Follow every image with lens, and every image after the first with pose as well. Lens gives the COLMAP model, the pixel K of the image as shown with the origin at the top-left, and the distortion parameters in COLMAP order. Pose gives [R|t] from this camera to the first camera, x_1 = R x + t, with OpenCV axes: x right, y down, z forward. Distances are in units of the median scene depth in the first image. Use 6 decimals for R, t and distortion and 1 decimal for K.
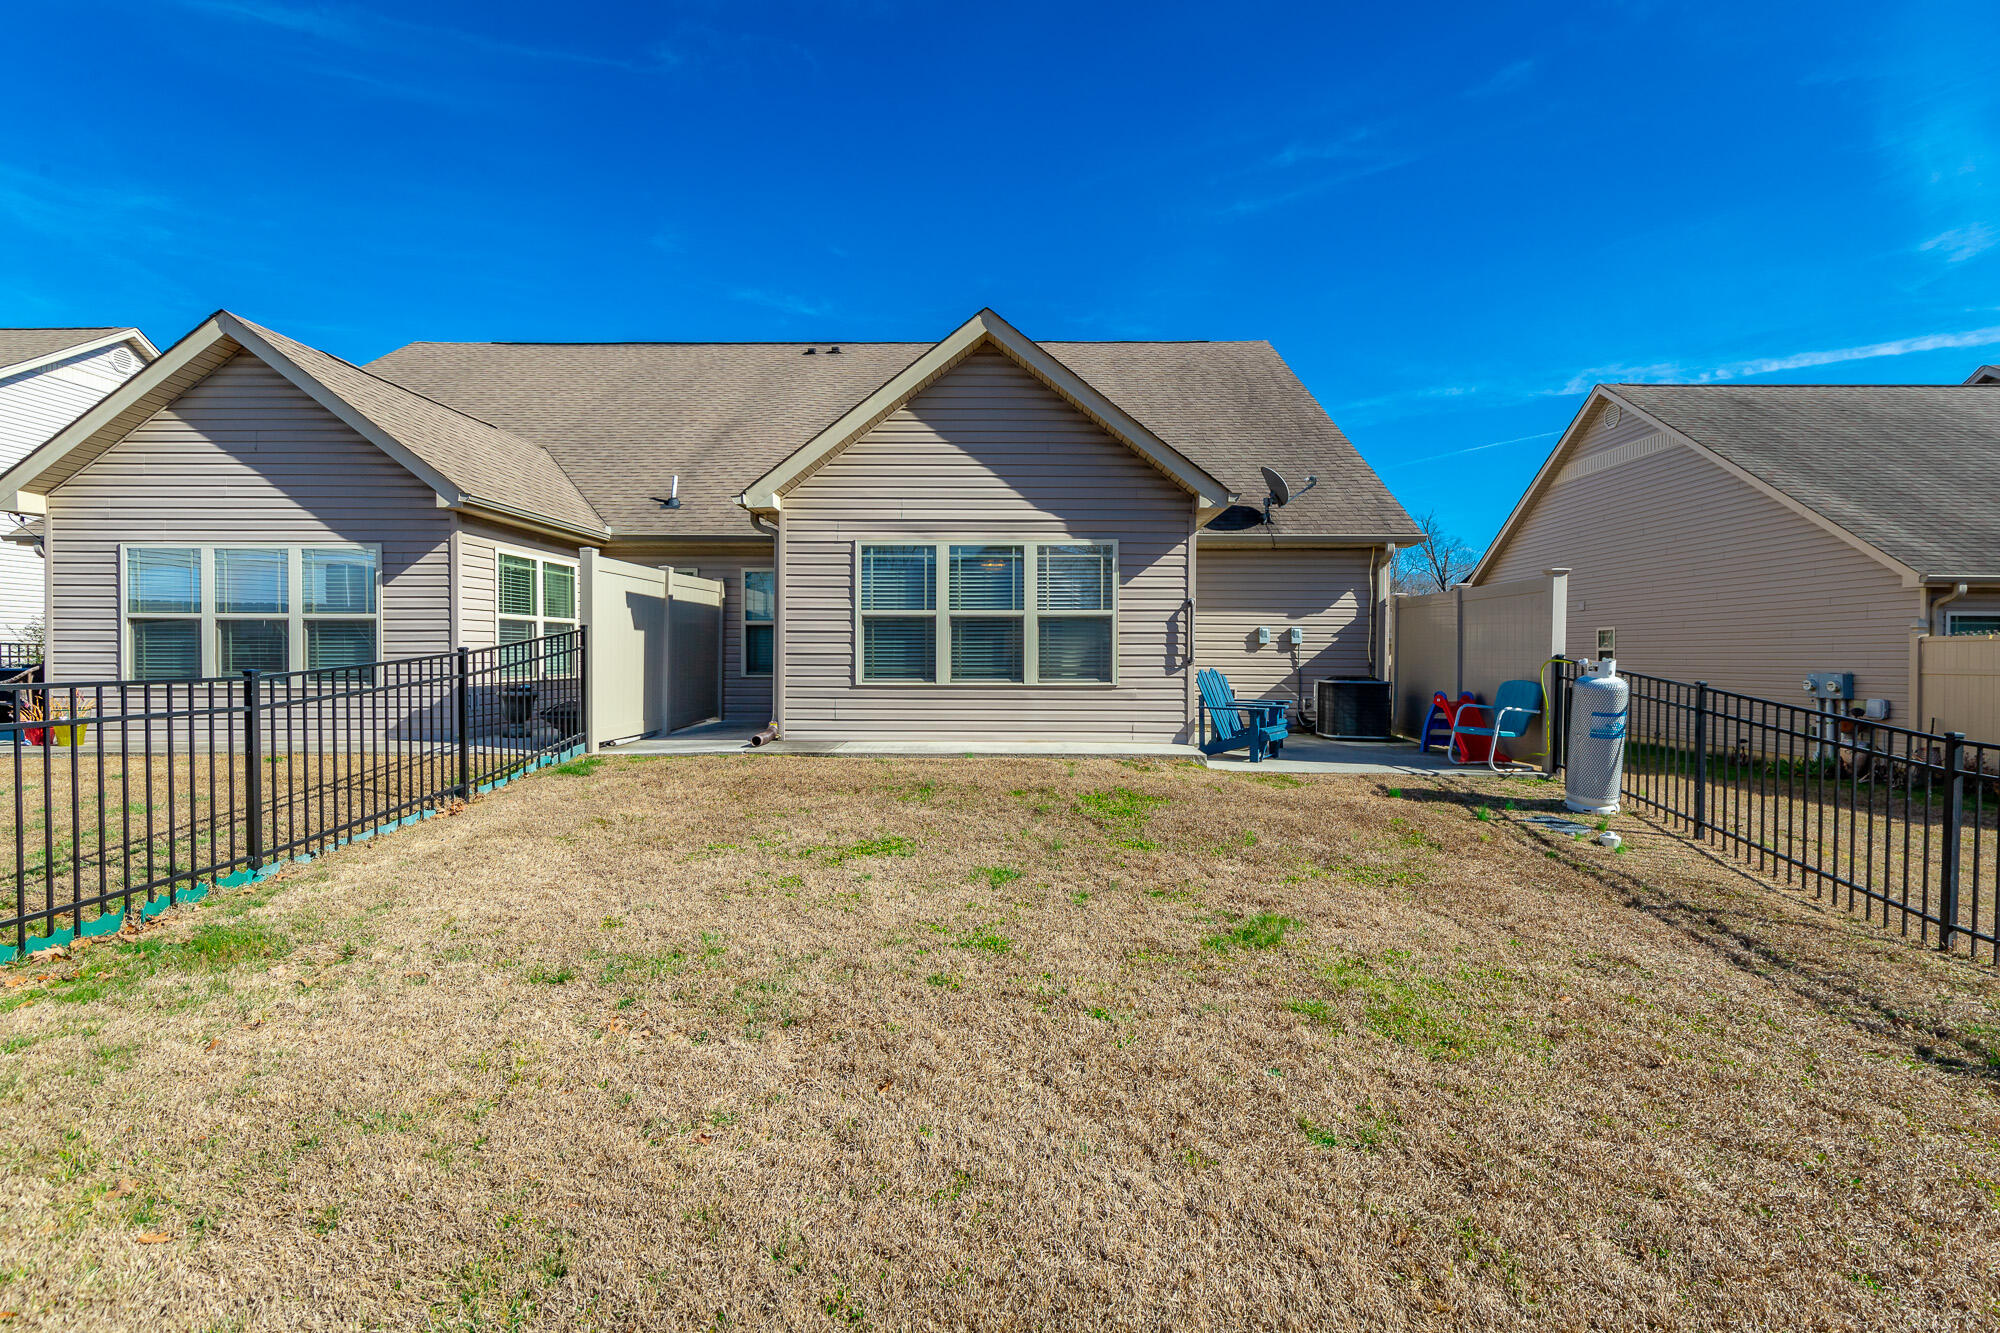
lens RADIAL K [[918.5, 0, 998.8], [0, 918.5, 668.6], [0, 0, 1]] dist [0.009034, -0.002323]
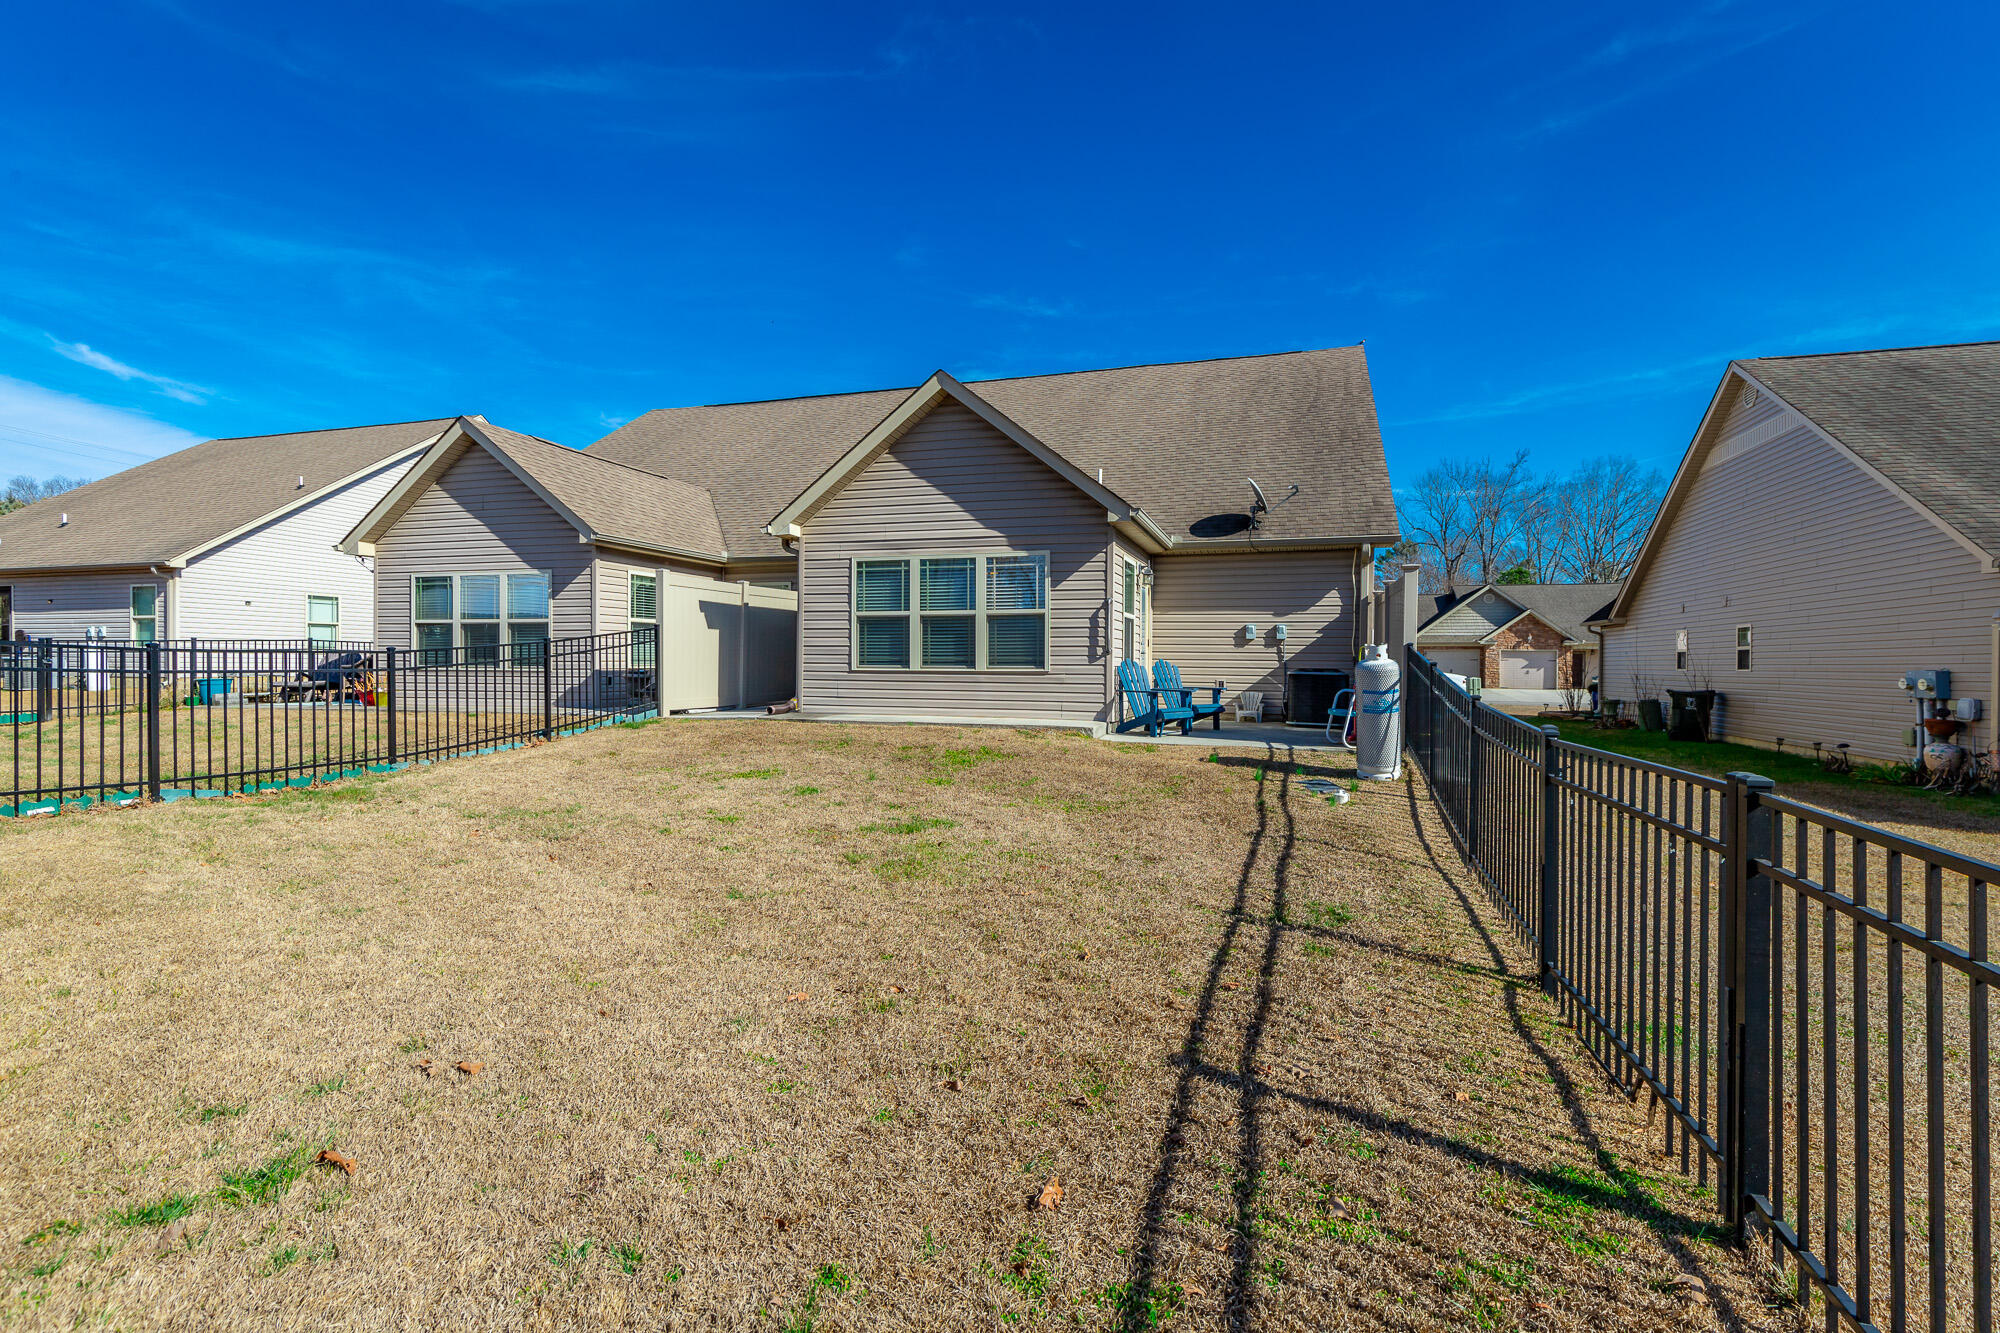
lens RADIAL K [[918.5, 0, 991.5], [0, 918.5, 663.7], [0, 0, 1]] dist [0.009034, -0.002323]
pose [[0.958001, 0.003343, -0.286745, 0.398358], [-0.008036, 0.999852, -0.015193, 0.026667], [0.286652, 0.016859, 0.957886, -0.169004]]
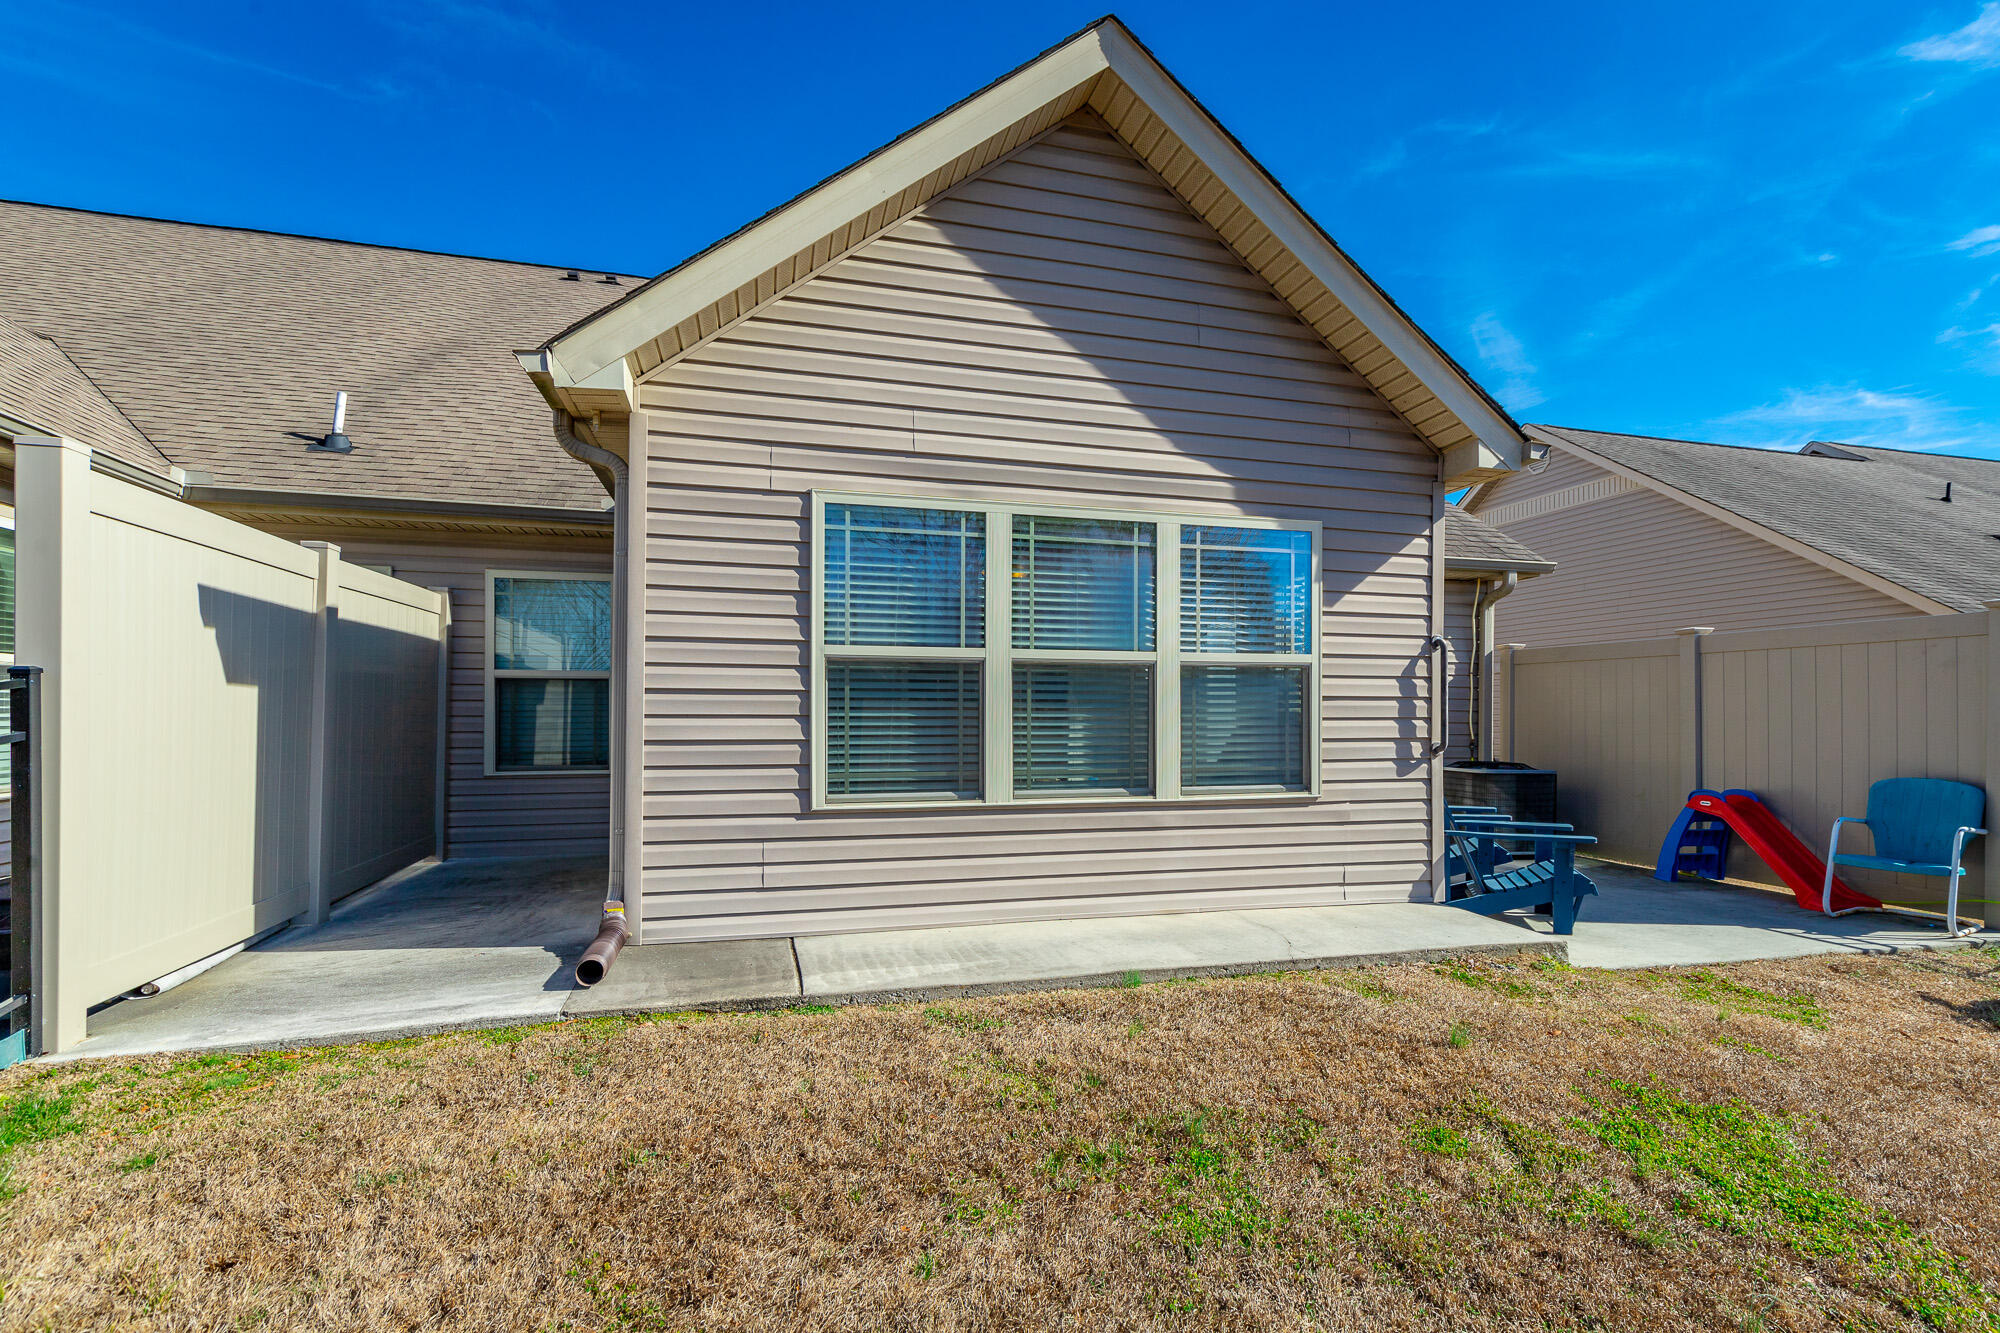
lens RADIAL K [[918.5, 0, 1002.6], [0, 918.5, 711.6], [0, 0, 1]] dist [0.009034, -0.002323]
pose [[0.958073, 0.000912, 0.286522, -0.195692], [0.004365, 0.999832, -0.017777, -0.022239], [-0.286490, 0.018282, 0.957909, 0.541368]]
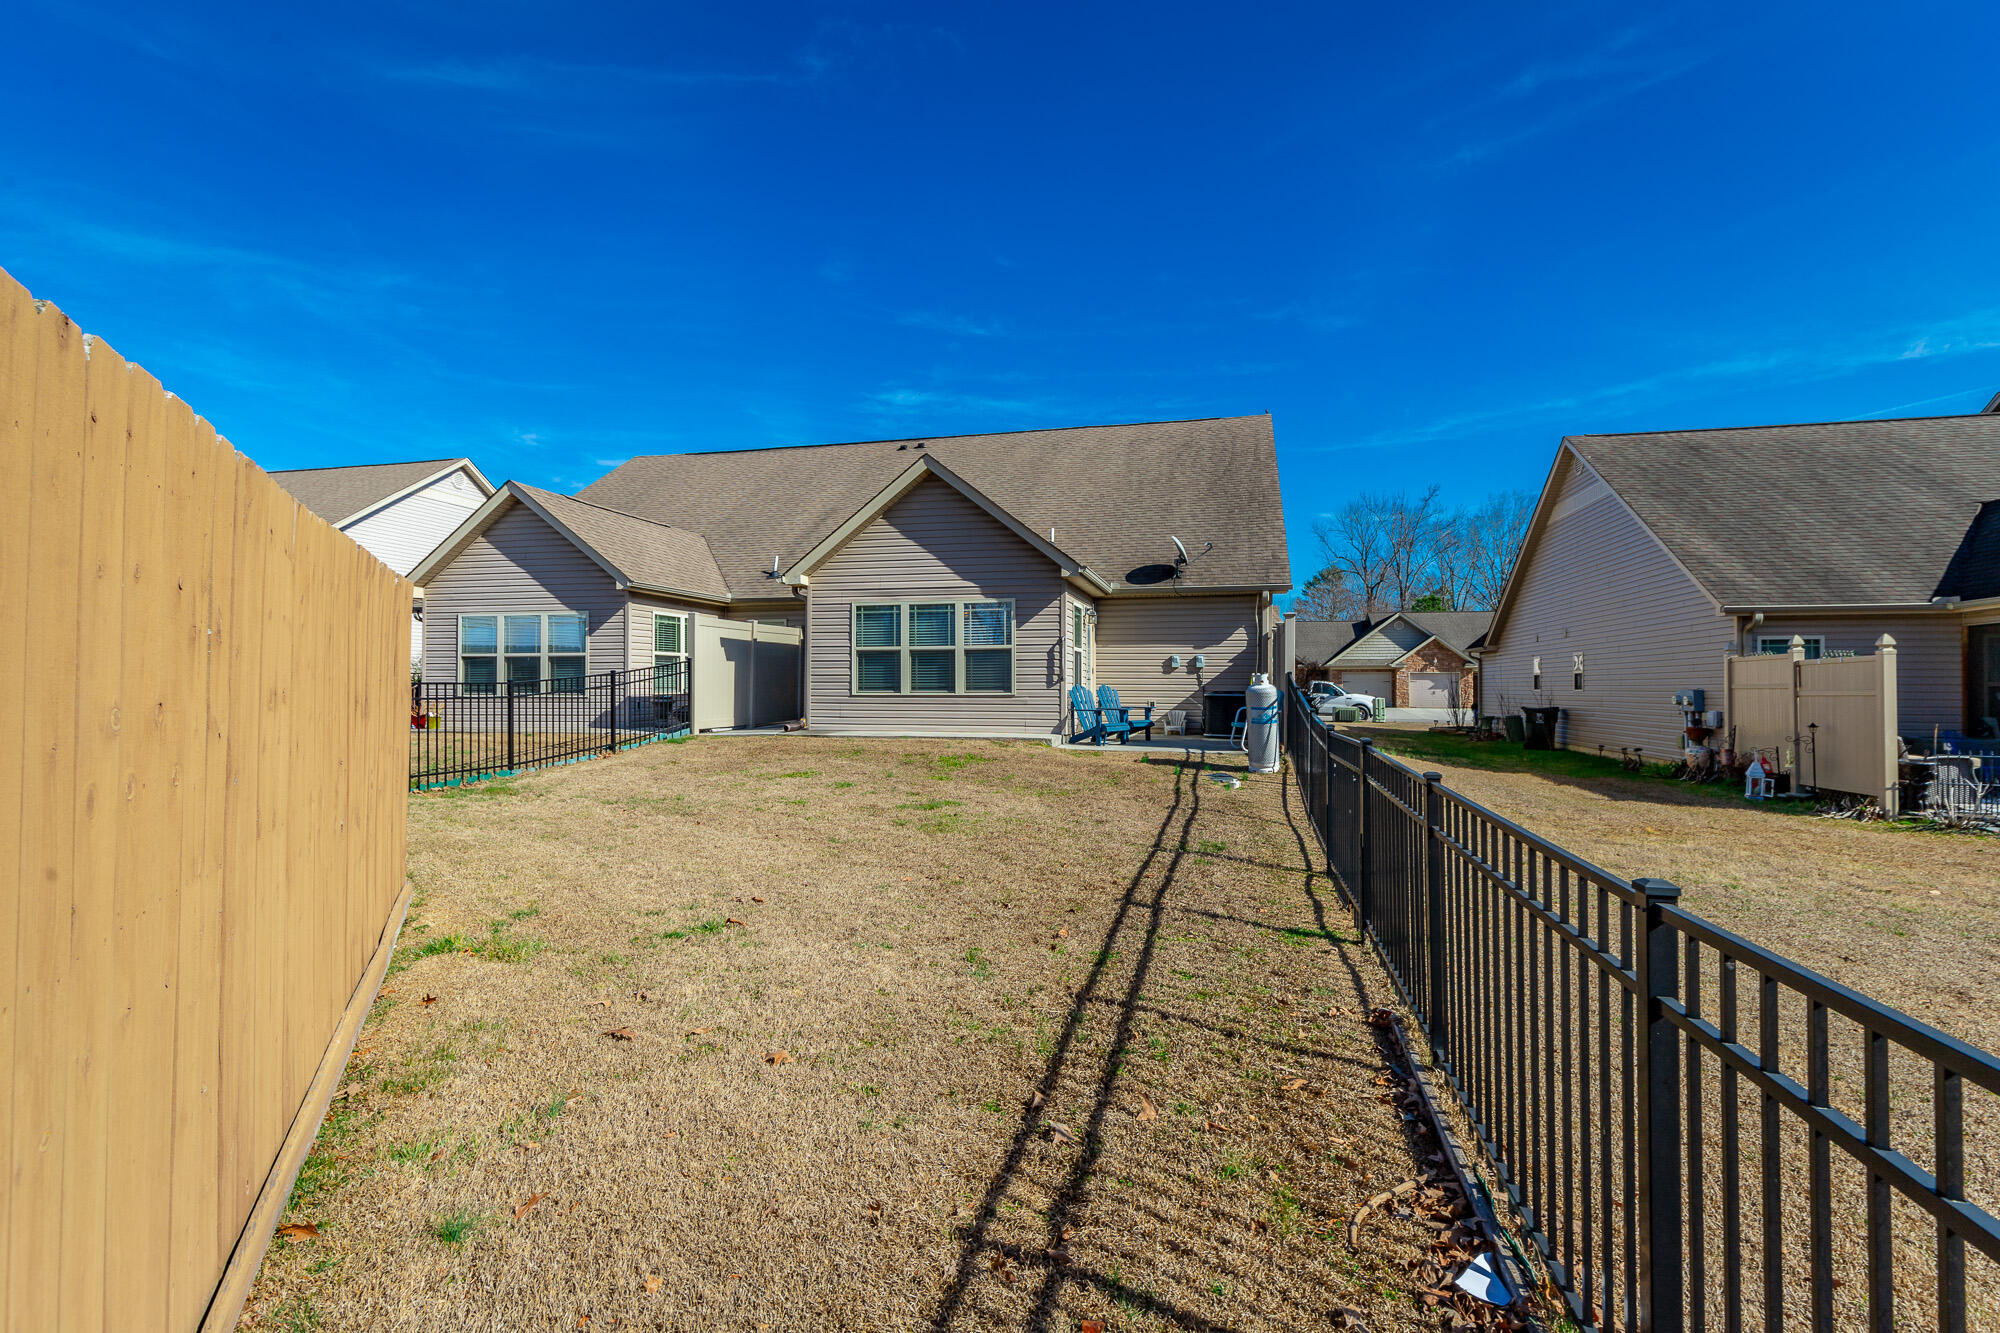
lens RADIAL K [[918.5, 0, 985.1], [0, 918.5, 671.4], [0, 0, 1]] dist [0.009034, -0.002323]
pose [[0.973104, -0.006348, -0.230278, 0.423946], [-0.001230, 0.999463, -0.032747, 0.028866], [0.230362, 0.032150, 0.972574, -0.465842]]
